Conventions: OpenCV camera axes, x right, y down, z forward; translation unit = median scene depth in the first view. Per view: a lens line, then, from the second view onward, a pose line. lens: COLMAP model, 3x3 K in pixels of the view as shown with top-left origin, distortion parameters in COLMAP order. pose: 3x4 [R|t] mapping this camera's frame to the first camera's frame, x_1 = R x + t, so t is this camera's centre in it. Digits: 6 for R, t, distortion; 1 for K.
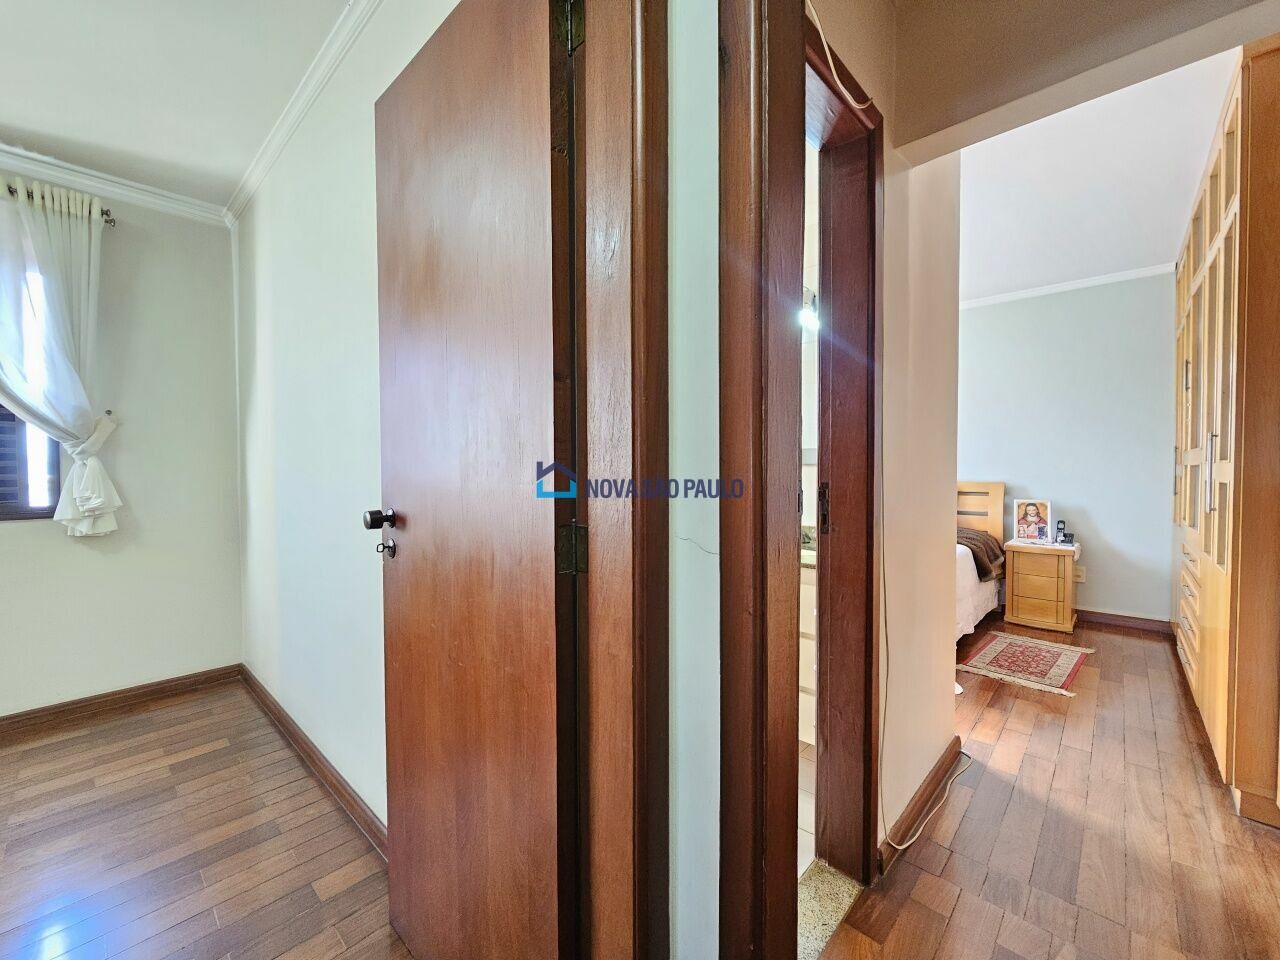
lens RADIAL K [[522.6, 0, 645.0], [0, 522.6, 483.7], [0, 0, 1]] dist [-0.000909, 0.000177]
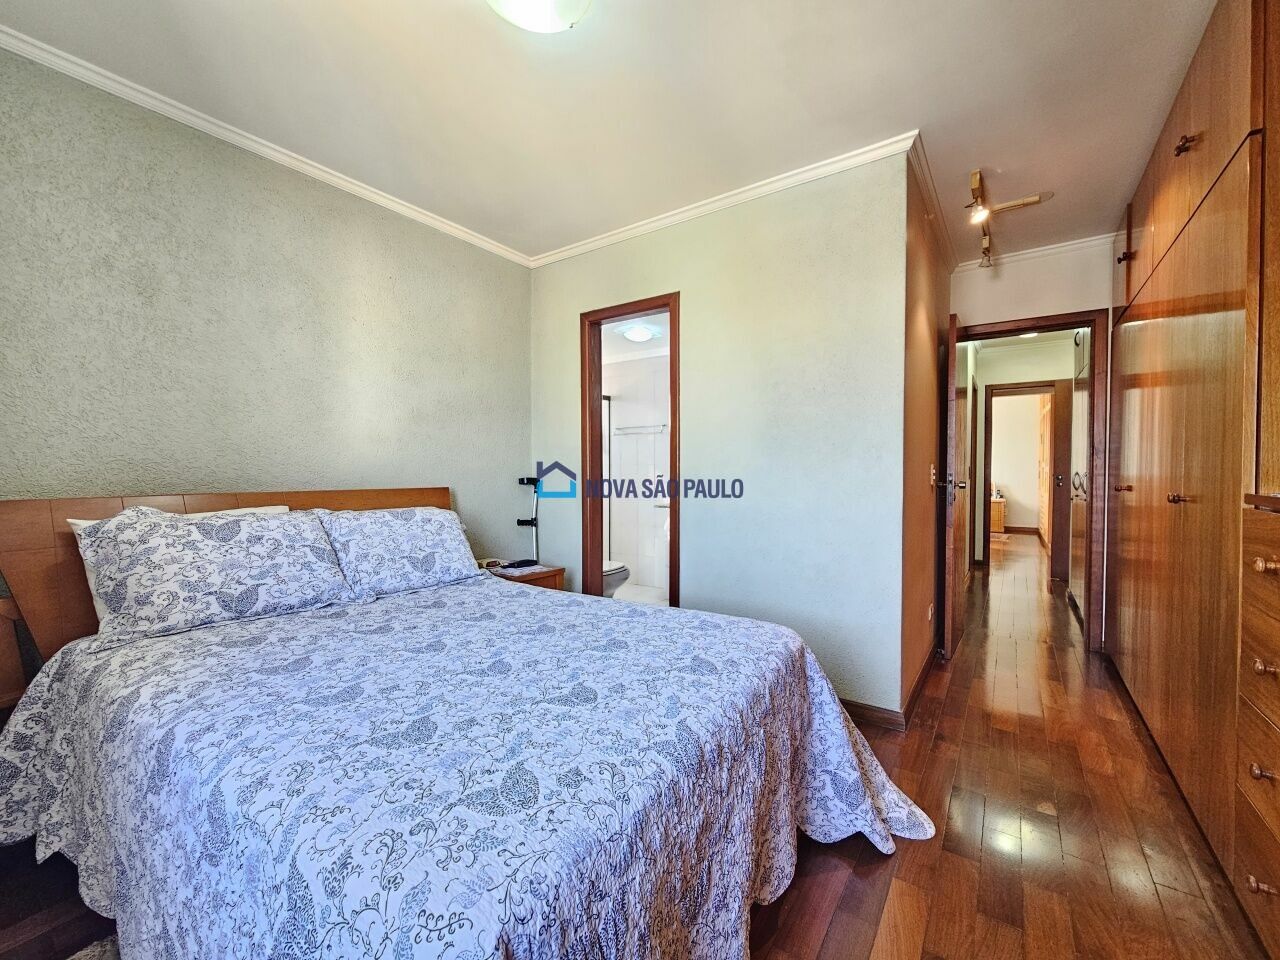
lens RADIAL K [[522.5, 0, 641.8], [0, 522.5, 478.9], [0, 0, 1]] dist [-0.002732, 0.001237]
pose [[0.992529, 0.000123, 0.122013, -1.940187], [0.000257, 0.999995, -0.003099, 0.048216], [-0.122012, 0.003107, 0.992524, -2.039881]]
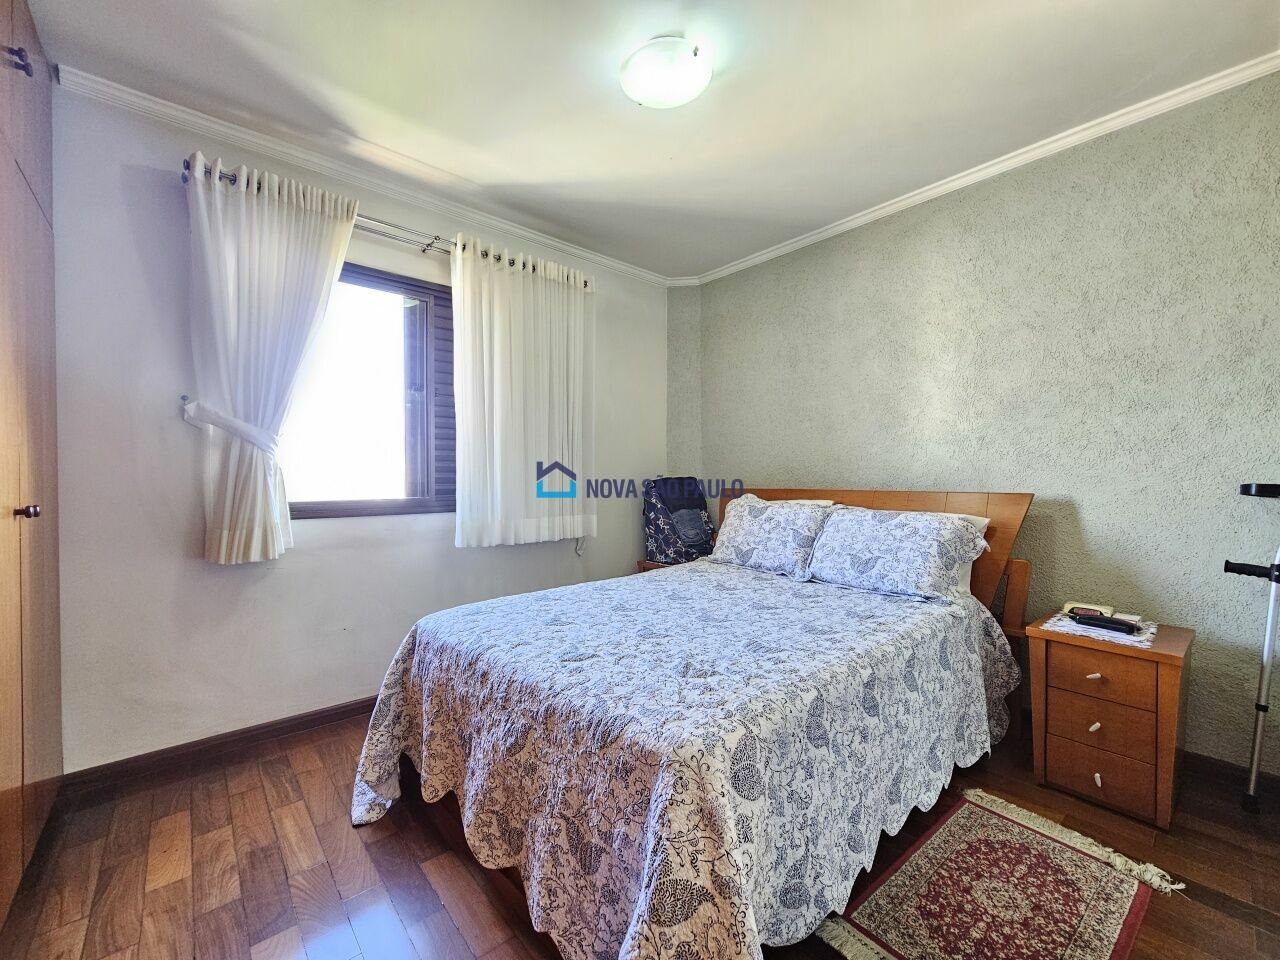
lens RADIAL K [[511.5, 0, 640.0], [0, 511.5, 480.0], [0, 0, 1]] dist [-0.007945, 0.000058]
pose [[-0.106477, 0.000914, -0.994315, -1.085088], [-0.021674, 0.999760, 0.003240, 0.052678], [0.994079, 0.021896, -0.106431, -1.184359]]
